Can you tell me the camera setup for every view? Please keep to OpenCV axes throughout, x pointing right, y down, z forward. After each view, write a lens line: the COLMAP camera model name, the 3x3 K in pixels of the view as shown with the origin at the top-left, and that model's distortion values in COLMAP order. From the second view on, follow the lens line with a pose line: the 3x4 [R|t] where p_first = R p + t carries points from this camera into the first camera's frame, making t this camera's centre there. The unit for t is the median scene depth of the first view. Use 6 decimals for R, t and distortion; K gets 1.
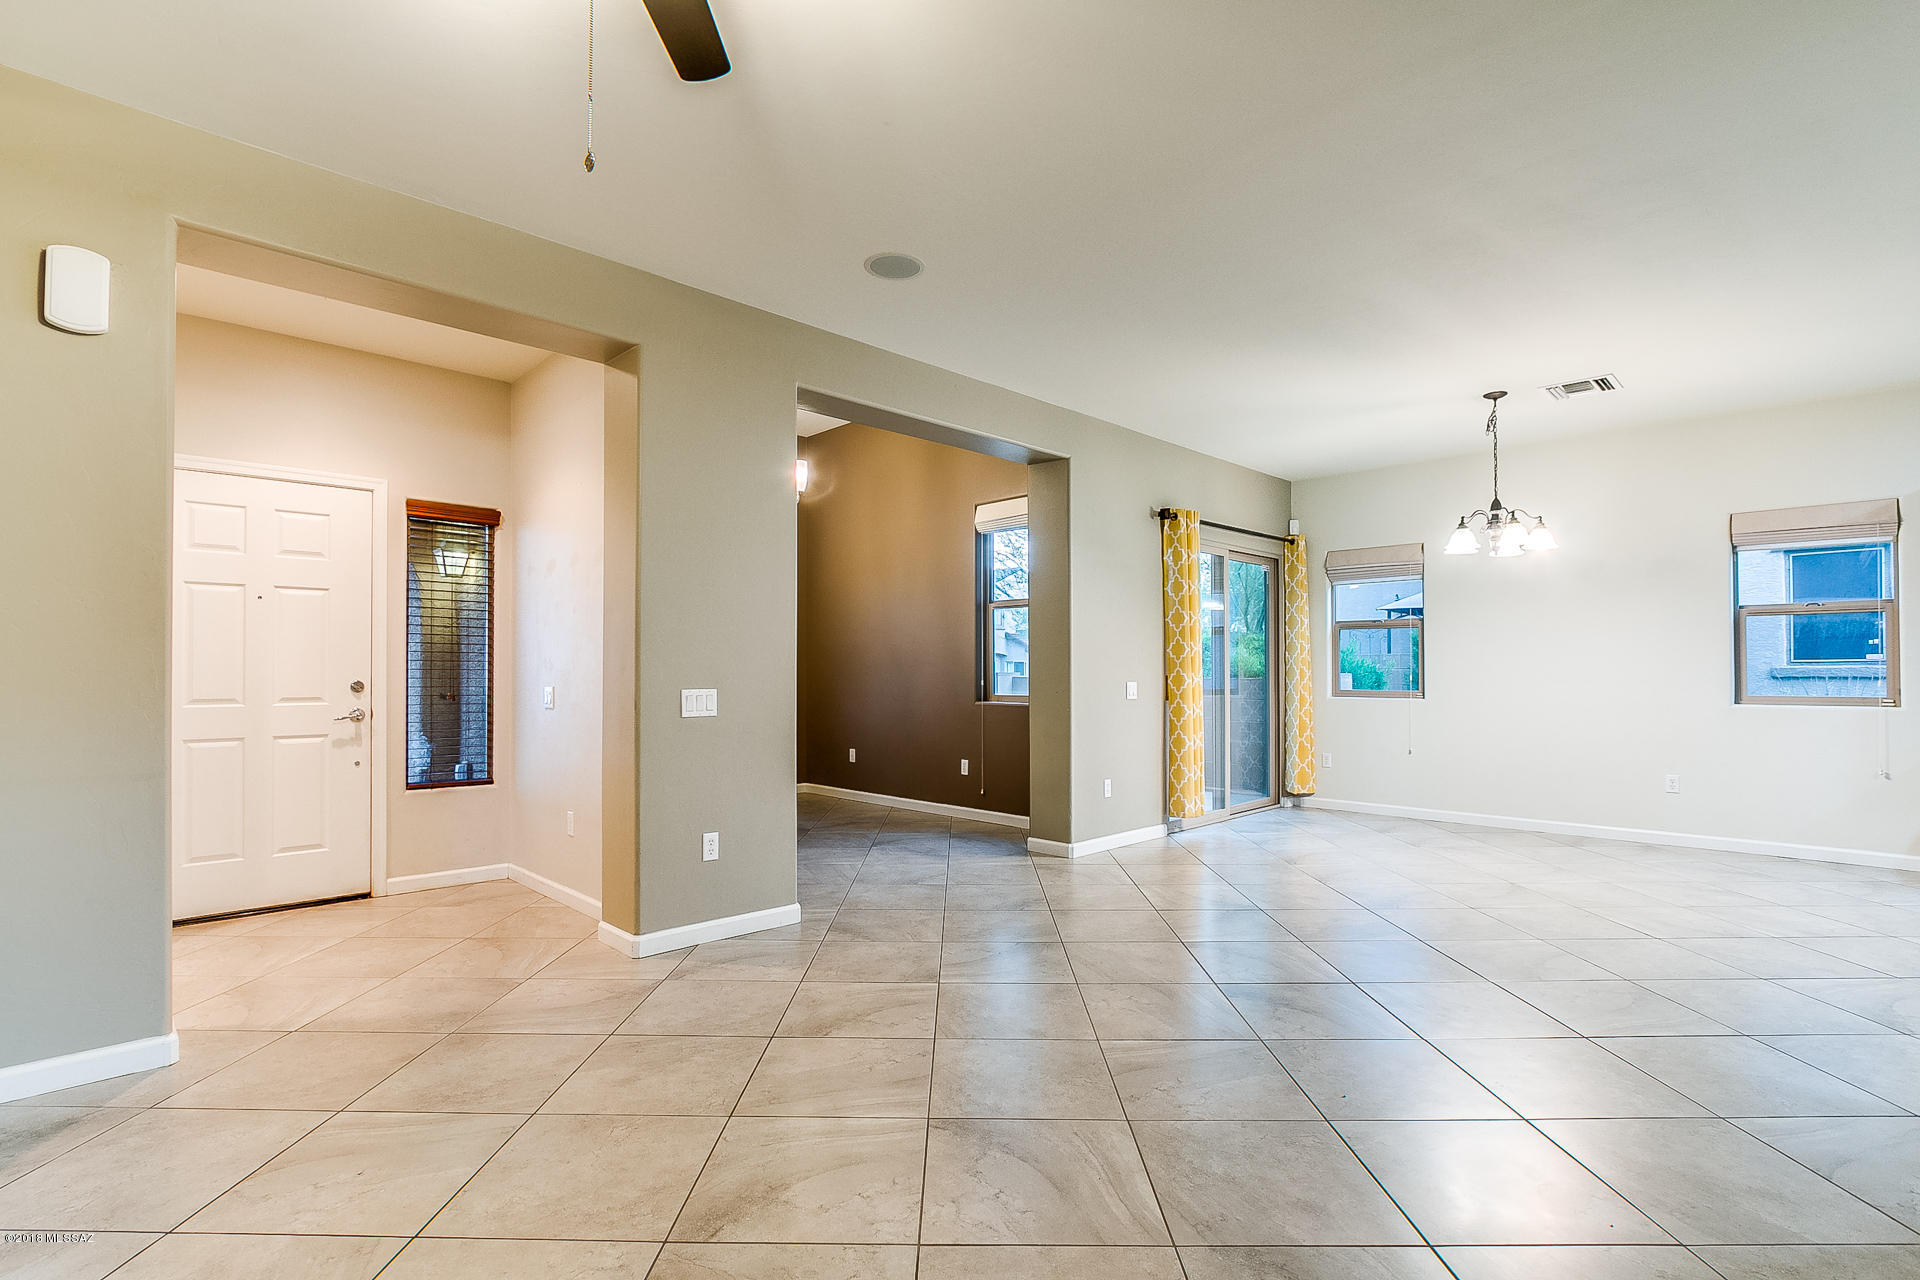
lens RADIAL K [[897.8, 0, 973.8], [0, 897.8, 661.3], [0, 0, 1]] dist [-0.015440, 0.000172]
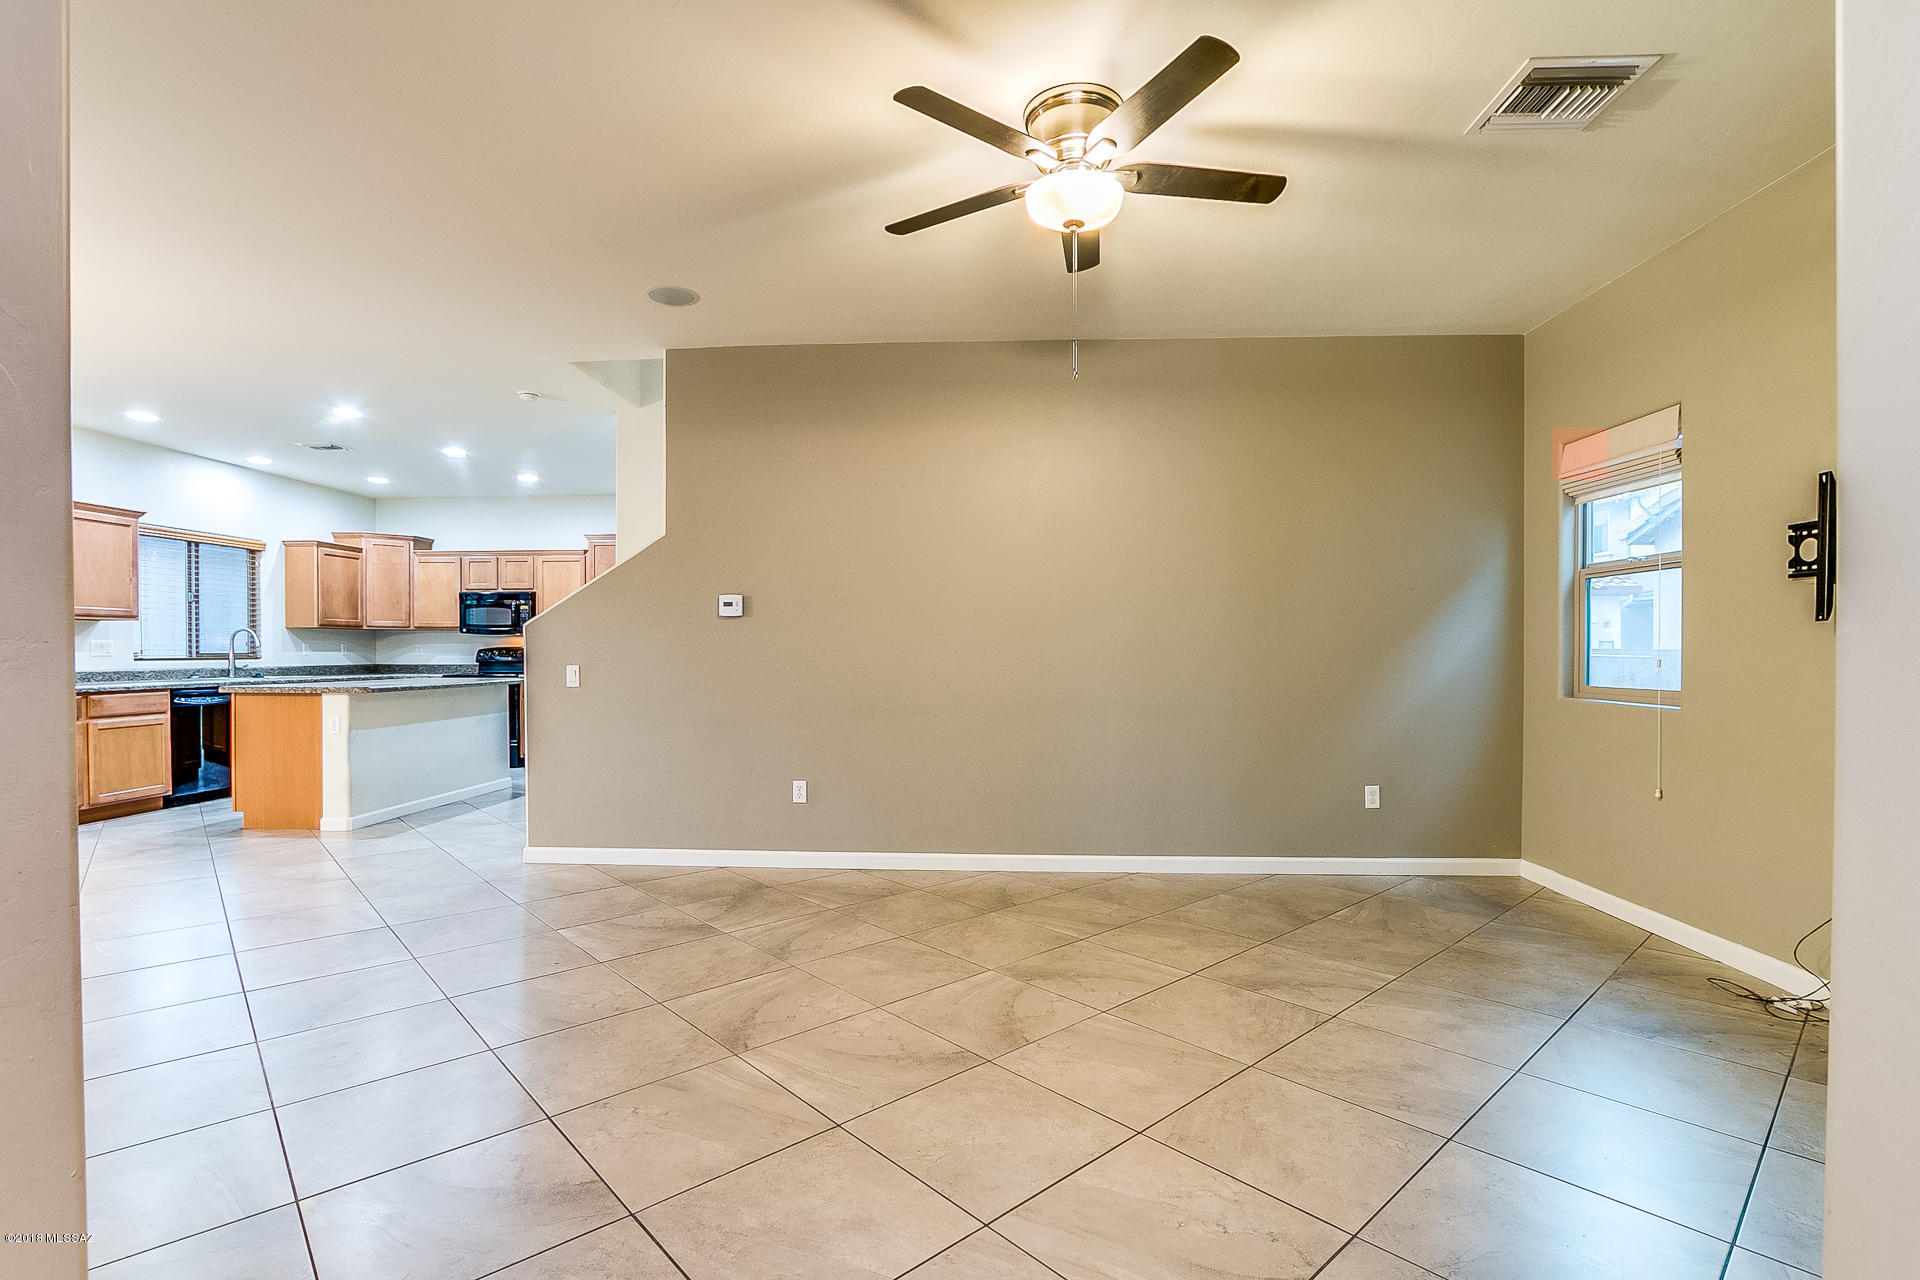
lens RADIAL K [[914.9, 0, 943.6], [0, 914.9, 666.7], [0, 0, 1]] dist [-0.018188, 0.001100]
pose [[-0.666992, -0.010117, 0.744996, -0.546877], [-0.006503, 0.999949, 0.007757, 0.011968], [-0.745036, 0.000329, -0.667024, 0.810140]]
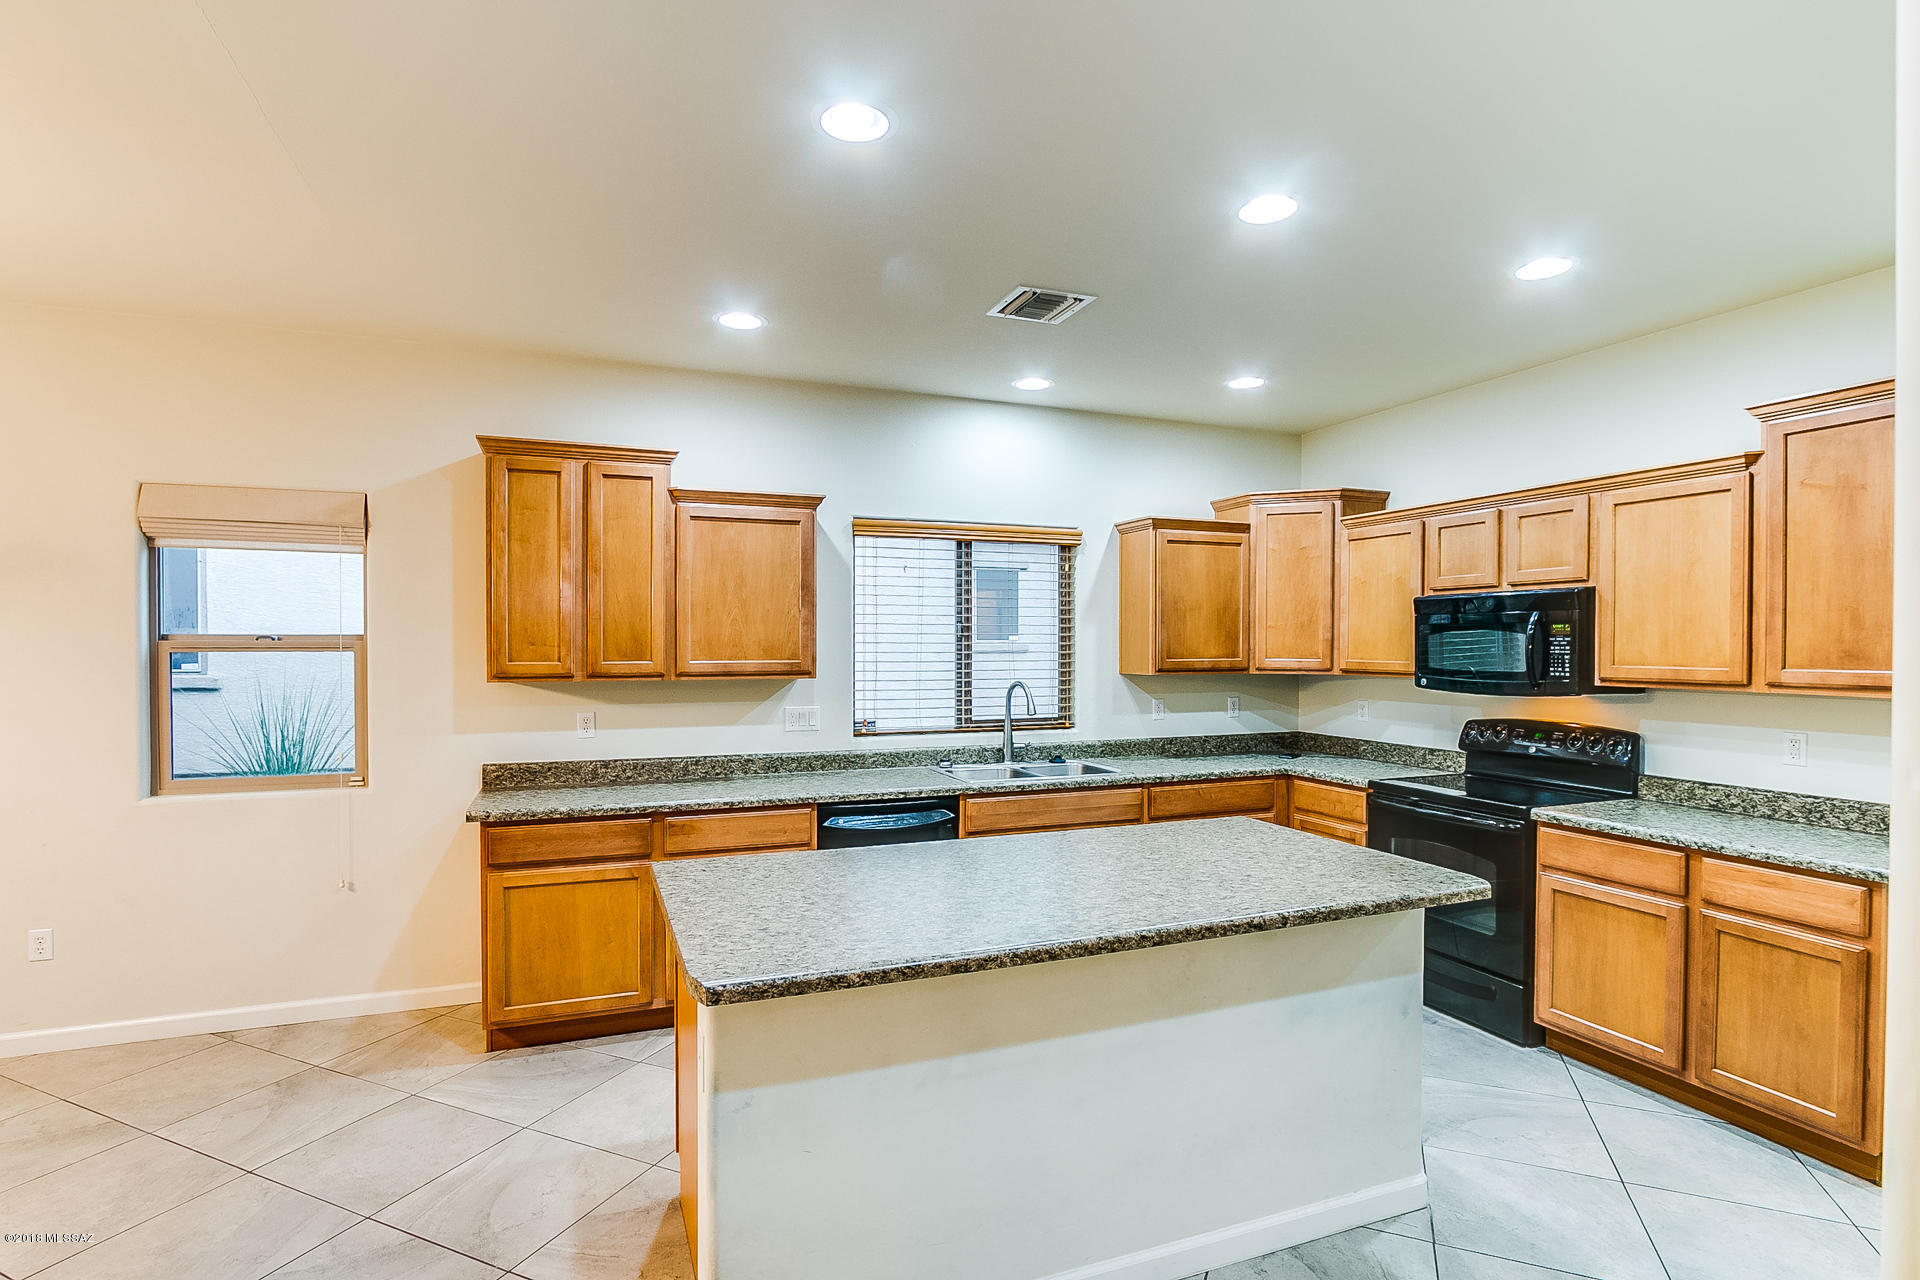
lens RADIAL K [[929.0, 0, 949.4], [0, 929.0, 652.7], [0, 0, 1]] dist [-0.016969, 0.002113]
pose [[0.399351, -0.009257, 0.916751, 0.643499], [-0.011251, 0.999824, 0.014997, -0.084261], [-0.916729, -0.016303, 0.399177, 0.318545]]
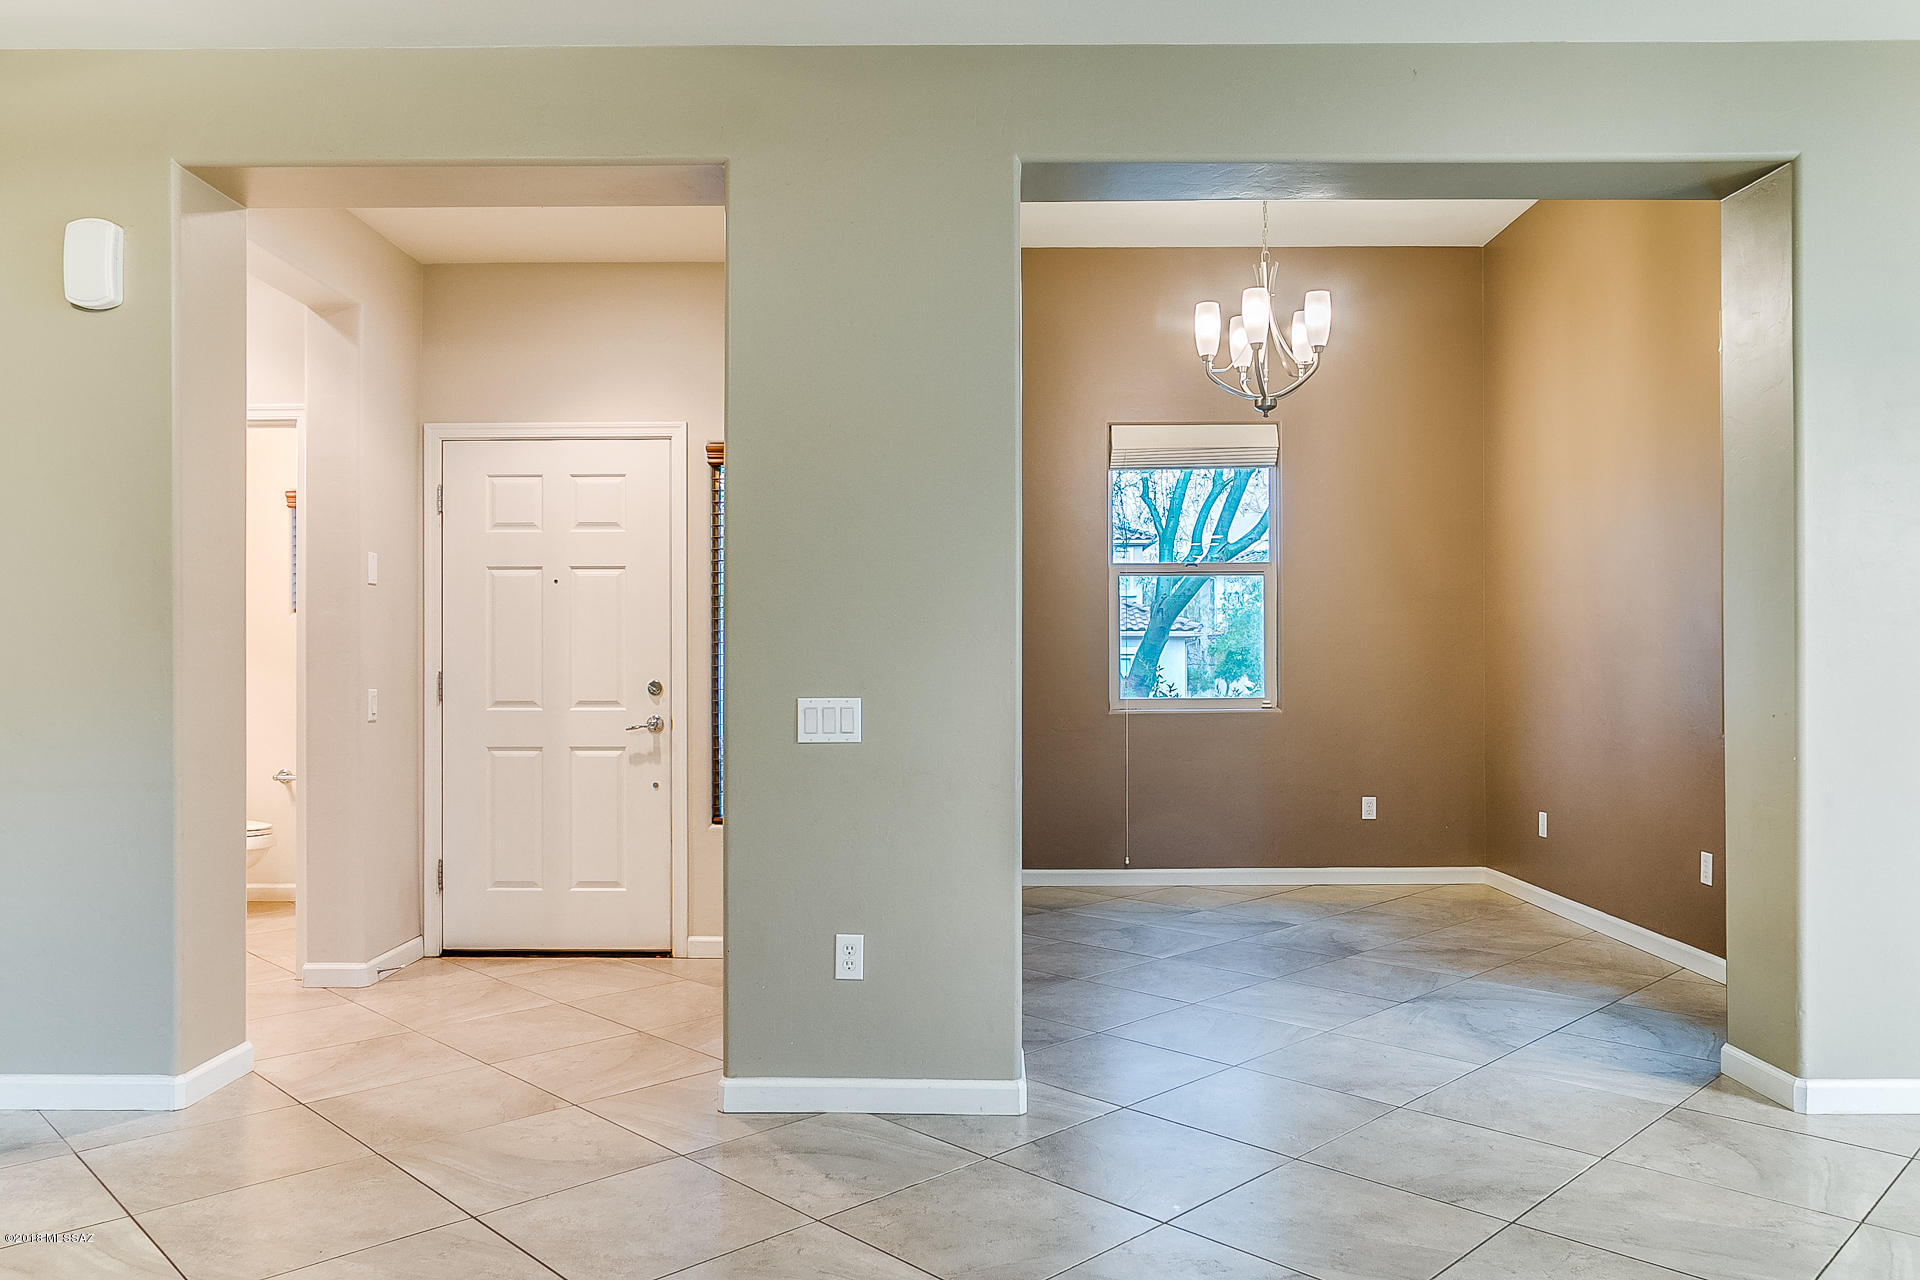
lens RADIAL K [[1354.6, 0, 958.6], [0, 1354.6, 666.8], [0, 0, 1]] dist [-0.007060, 0.000016]
pose [[0.700017, -0.001420, -0.714125, 0.354464], [0.009142, 0.999934, 0.006972, 0.003462], [0.714068, -0.011409, 0.699983, 0.351248]]
